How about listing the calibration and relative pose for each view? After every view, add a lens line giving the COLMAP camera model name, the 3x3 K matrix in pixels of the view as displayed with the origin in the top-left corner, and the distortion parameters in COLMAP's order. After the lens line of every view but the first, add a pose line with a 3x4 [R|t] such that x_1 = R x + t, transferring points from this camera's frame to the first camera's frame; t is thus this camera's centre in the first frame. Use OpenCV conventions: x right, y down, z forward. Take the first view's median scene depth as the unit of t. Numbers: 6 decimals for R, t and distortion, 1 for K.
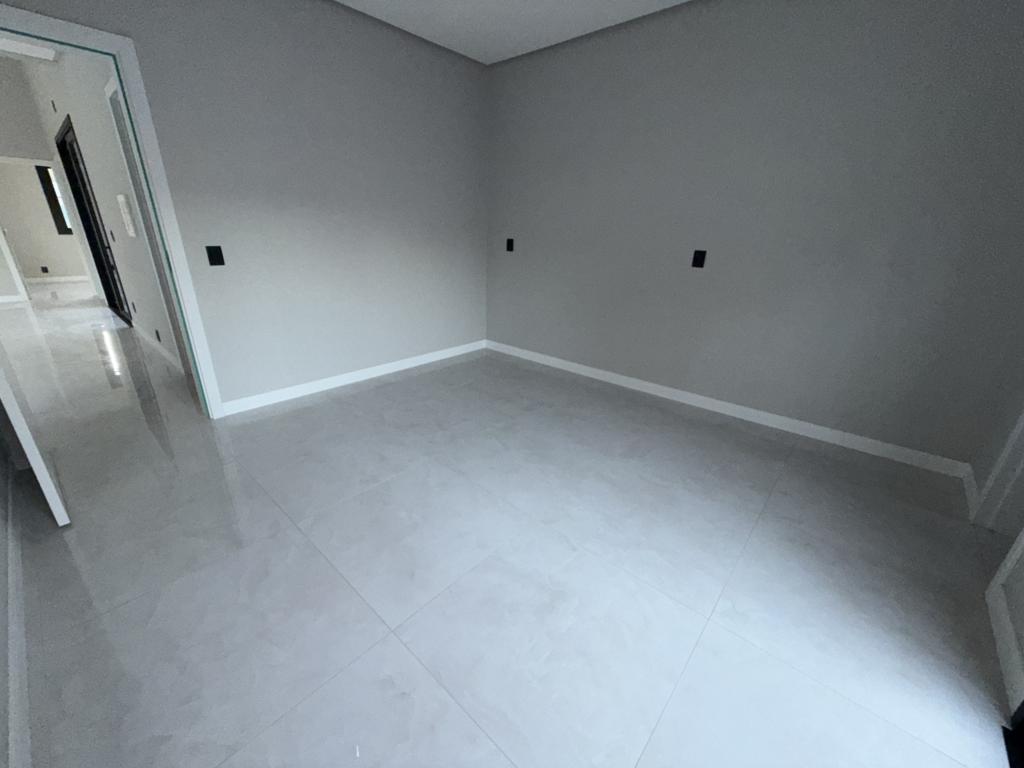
lens RADIAL K [[408.0, 0, 511.0], [0, 408.0, 386.6], [0, 0, 1]] dist [0.000586, -0.000169]
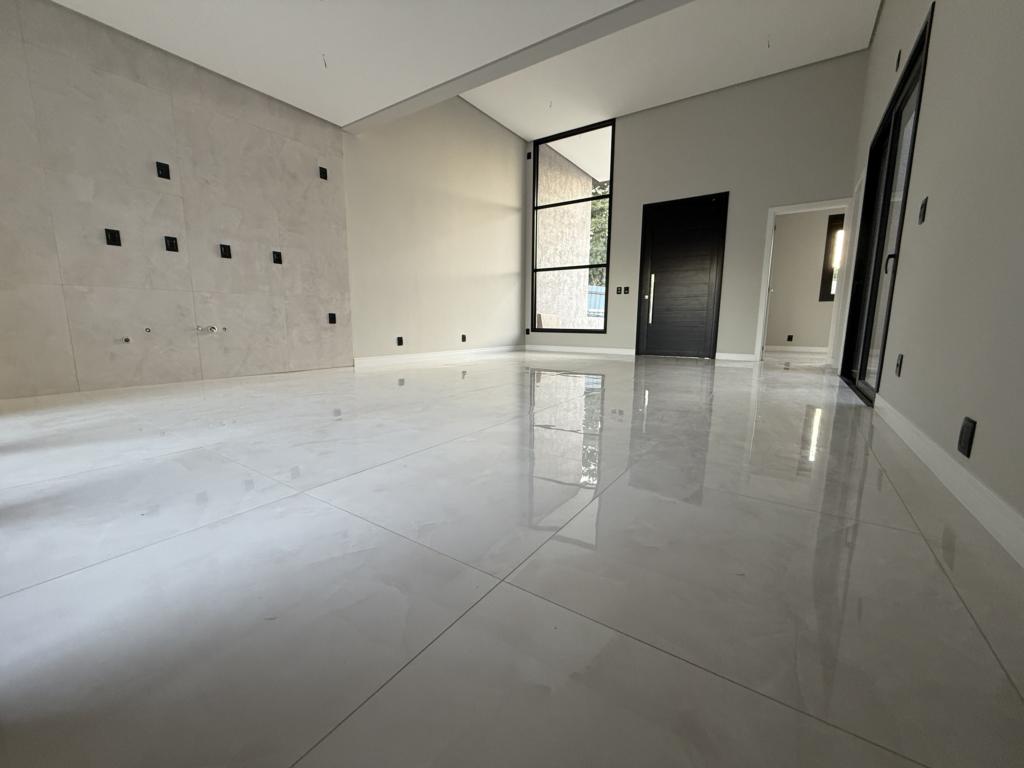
lens RADIAL K [[408.0, 0, 511.0], [0, 408.0, 386.6], [0, 0, 1]] dist [0.000586, -0.000169]
pose [[0.125154, 0.128861, -0.983733, -0.376360], [-0.355815, 0.931400, 0.076738, -0.037716], [0.926138, 0.340423, 0.162419, 0.380688]]
